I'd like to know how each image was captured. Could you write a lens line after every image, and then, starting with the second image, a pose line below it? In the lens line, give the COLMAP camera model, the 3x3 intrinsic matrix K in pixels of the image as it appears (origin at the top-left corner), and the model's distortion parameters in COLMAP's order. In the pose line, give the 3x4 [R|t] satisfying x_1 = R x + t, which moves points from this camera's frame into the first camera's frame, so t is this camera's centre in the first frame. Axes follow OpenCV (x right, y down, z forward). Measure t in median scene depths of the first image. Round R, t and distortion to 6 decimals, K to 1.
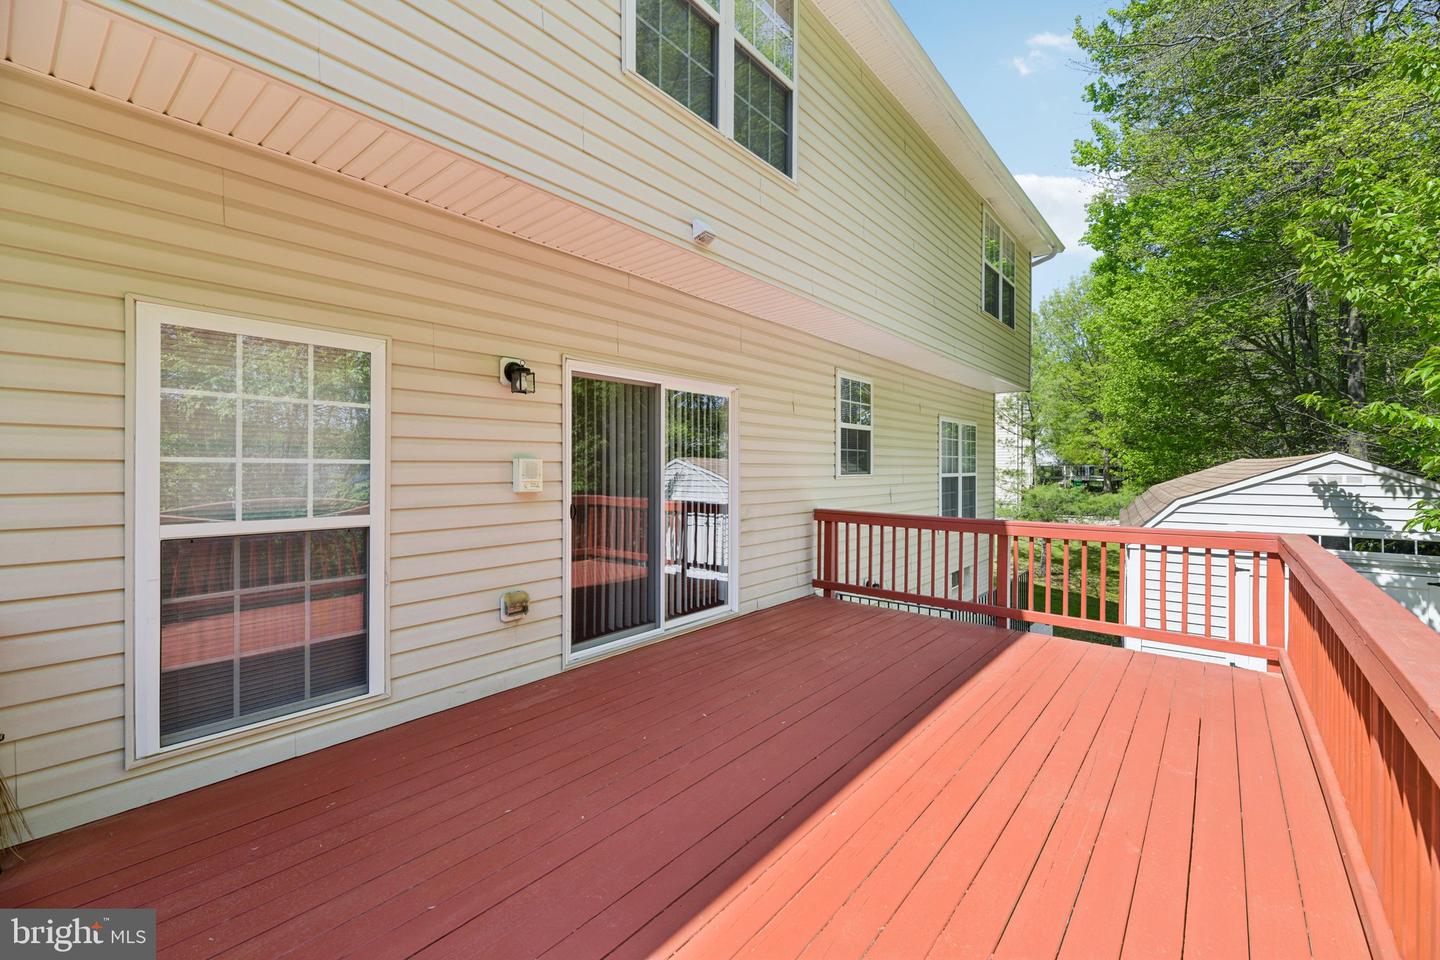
lens RADIAL K [[578.4, 0, 727.2], [0, 578.4, 474.3], [0, 0, 1]] dist [0.015993, -0.008099]
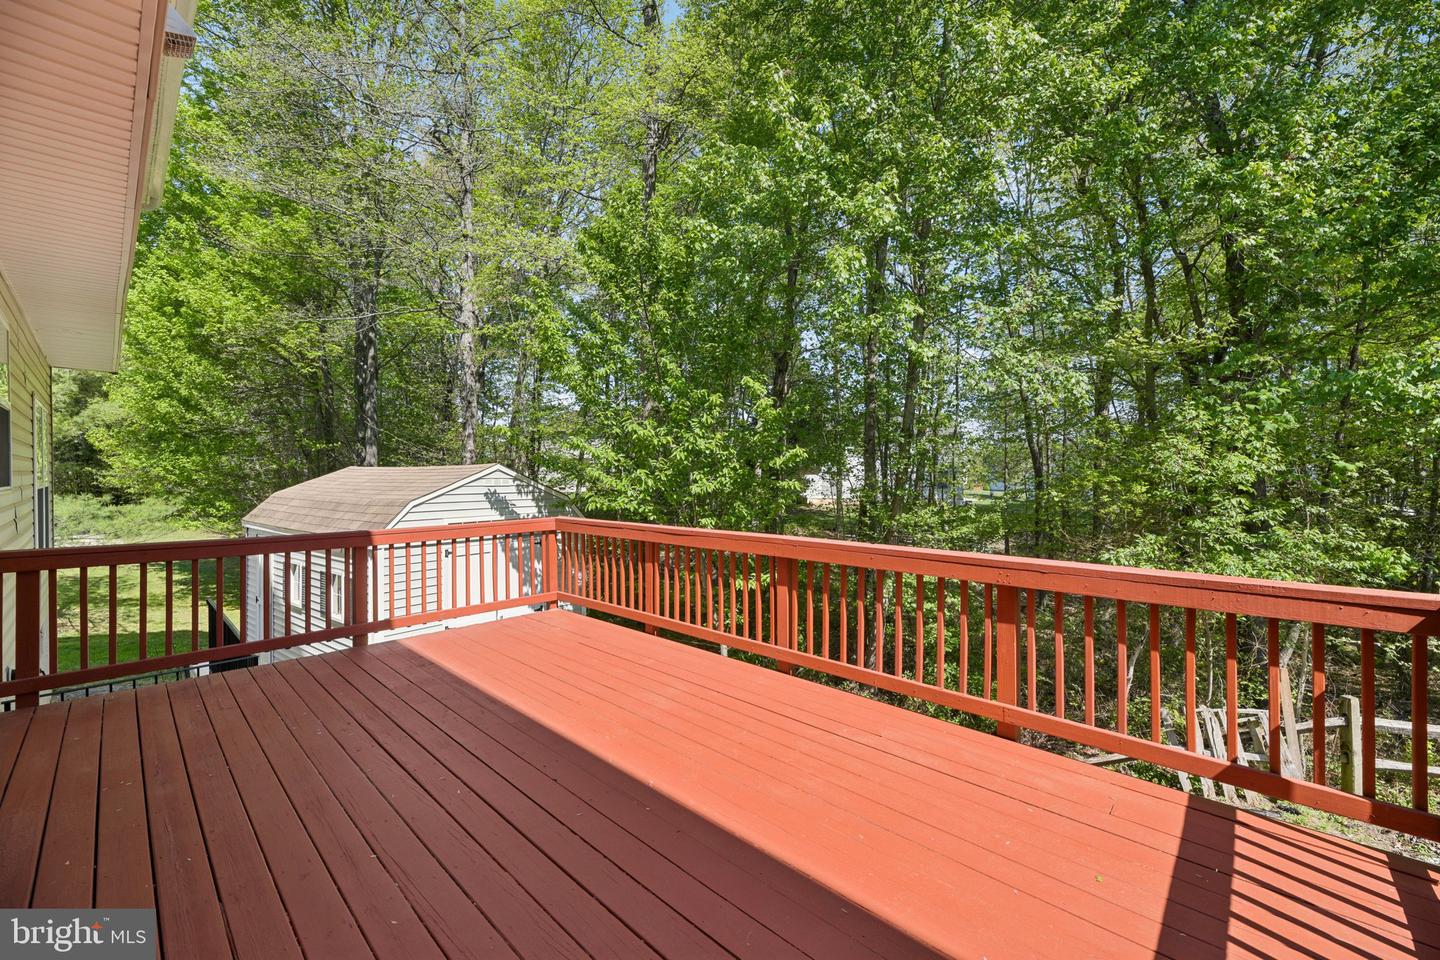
lens RADIAL K [[578.4, 0, 727.2], [0, 578.4, 474.3], [0, 0, 1]] dist [0.015993, -0.008099]
pose [[0.051915, 0.000080, 0.998652, -0.449359], [0.012227, 0.999925, -0.000715, -0.003900], [-0.998577, 0.012248, 0.051910, 0.380029]]
